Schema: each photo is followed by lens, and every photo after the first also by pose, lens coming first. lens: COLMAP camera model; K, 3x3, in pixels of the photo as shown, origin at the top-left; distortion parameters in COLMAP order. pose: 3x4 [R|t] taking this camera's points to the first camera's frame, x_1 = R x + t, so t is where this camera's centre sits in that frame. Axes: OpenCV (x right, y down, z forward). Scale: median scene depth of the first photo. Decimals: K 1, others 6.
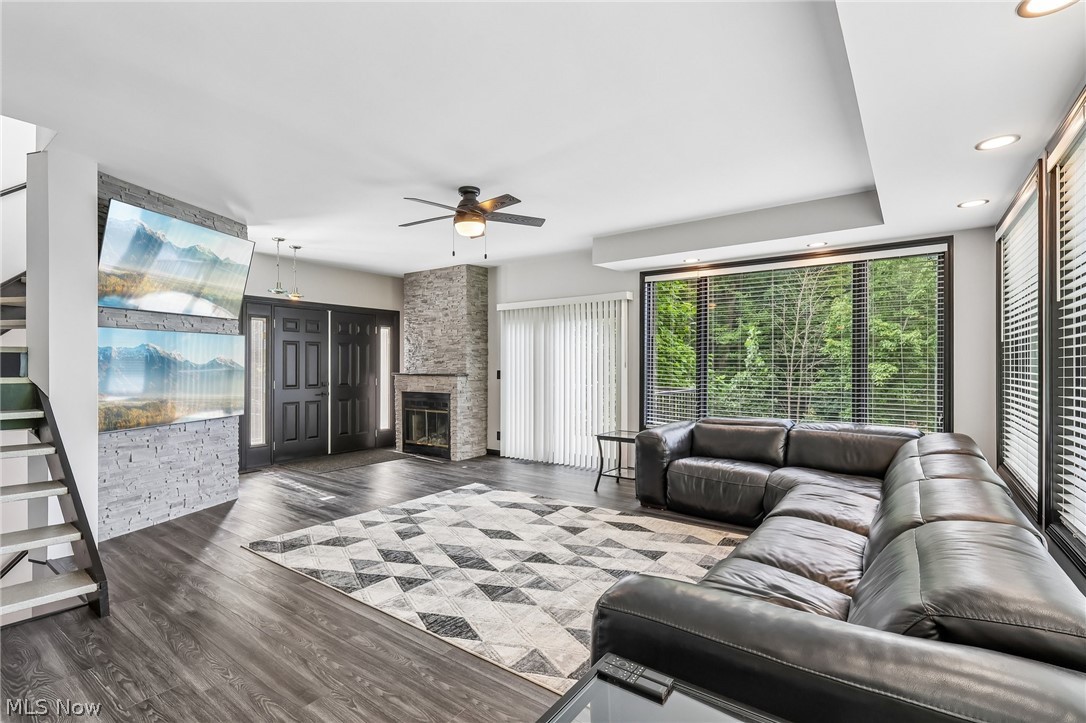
lens RADIAL K [[502.6, 0, 541.9], [0, 502.6, 368.7], [0, 0, 1]] dist [-0.004608, 0.000150]
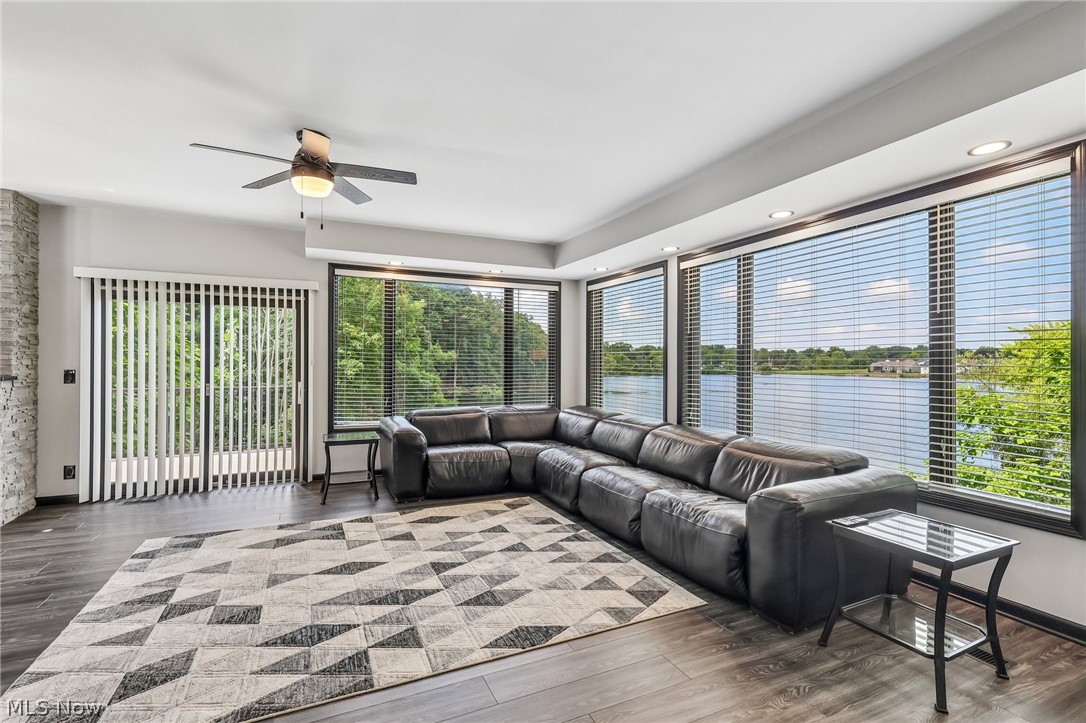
lens RADIAL K [[502.6, 0, 529.1], [0, 502.6, 358.5], [0, 0, 1]] dist [-0.004608, 0.000150]
pose [[0.487937, 0.008452, 0.872838, -0.568050], [0.001485, 0.999944, -0.010513, -0.005399], [-0.872877, 0.006426, 0.487897, 0.290082]]
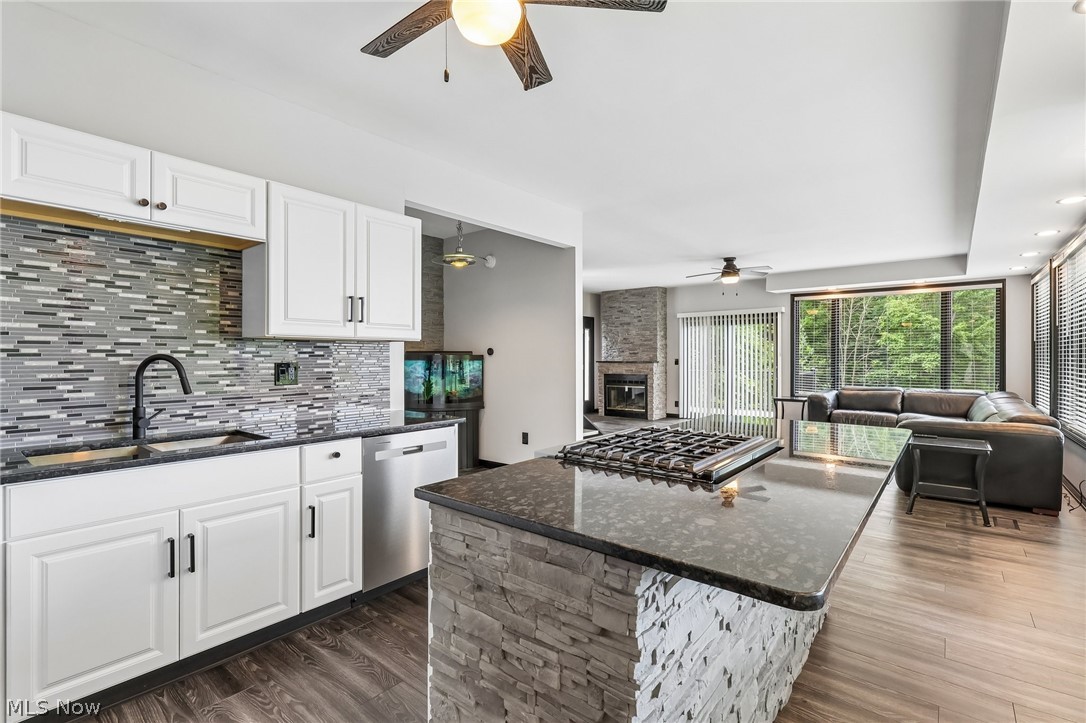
lens RADIAL K [[502.6, 0, 543.6], [0, 502.6, 363.1], [0, 0, 1]] dist [-0.004608, 0.000150]
pose [[0.998869, -0.001778, -0.047505, -0.638380], [0.002074, 0.999979, 0.006187, 0.009163], [0.047493, -0.006279, 0.998852, -0.742453]]
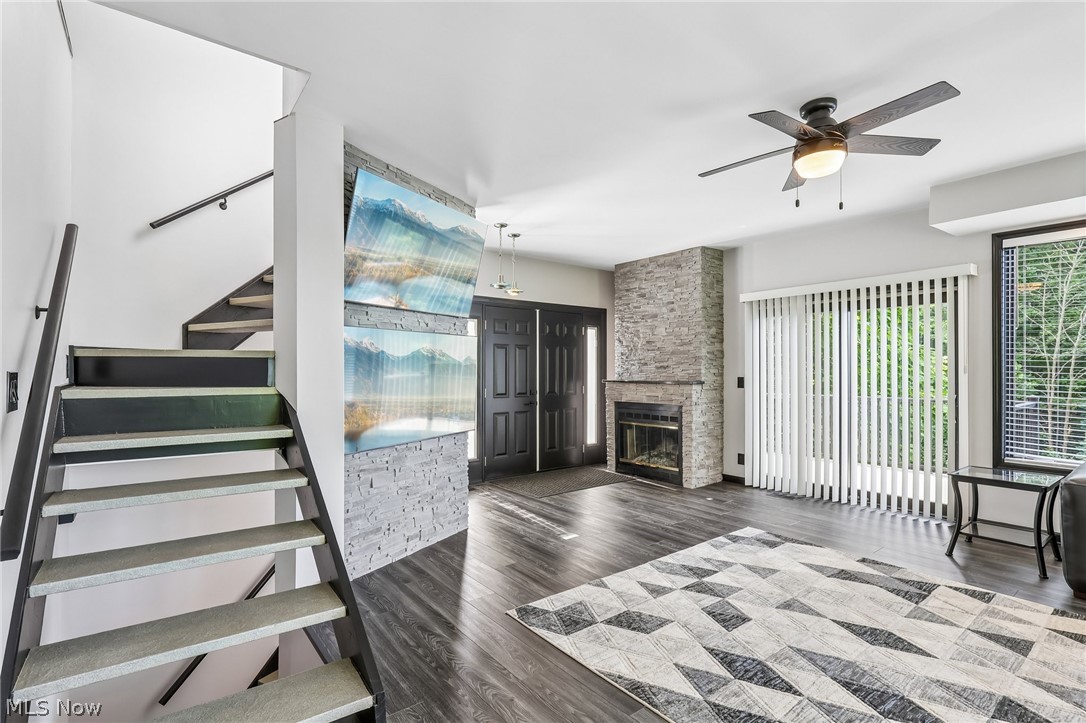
lens RADIAL K [[502.6, 0, 541.2], [0, 502.6, 373.1], [0, 0, 1]] dist [-0.004608, 0.000150]
pose [[0.962120, -0.001345, -0.272622, -0.276151], [0.001061, 0.999999, -0.001189, -0.003913], [0.272623, 0.000855, 0.962121, 0.233070]]
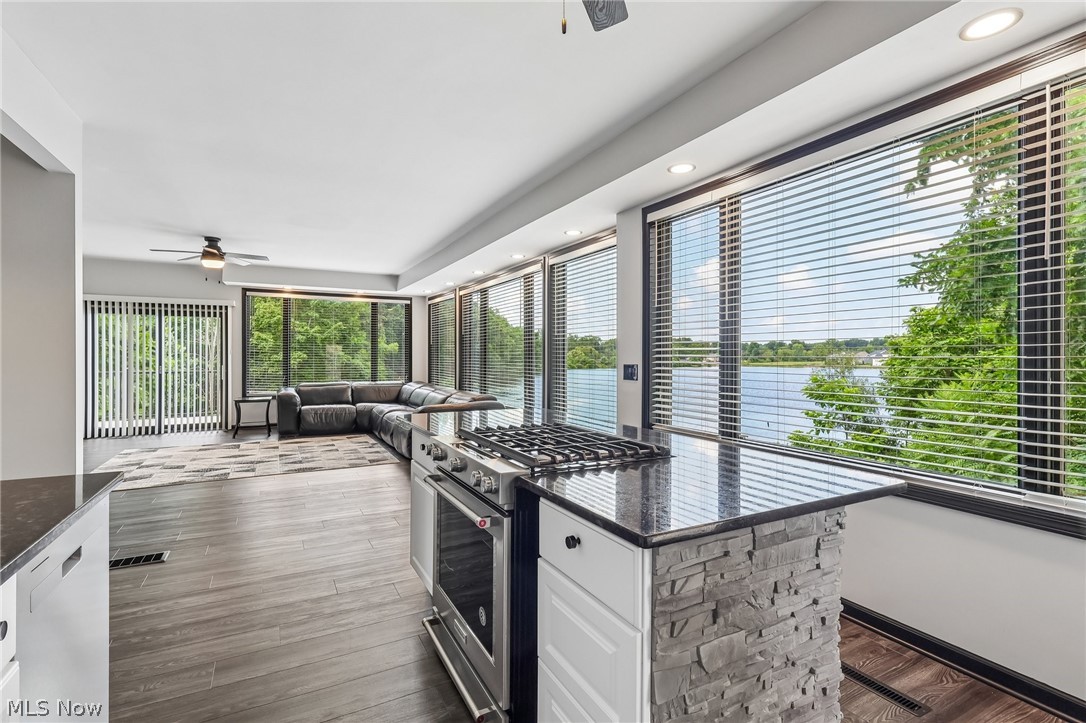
lens RADIAL K [[502.6, 0, 532.2], [0, 502.6, 354.7], [0, 0, 1]] dist [-0.004608, 0.000150]
pose [[0.434831, 0.001699, 0.900510, -0.959200], [0.002879, 0.999990, -0.003277, 0.008201], [-0.900507, 0.004017, 0.434822, -0.479483]]
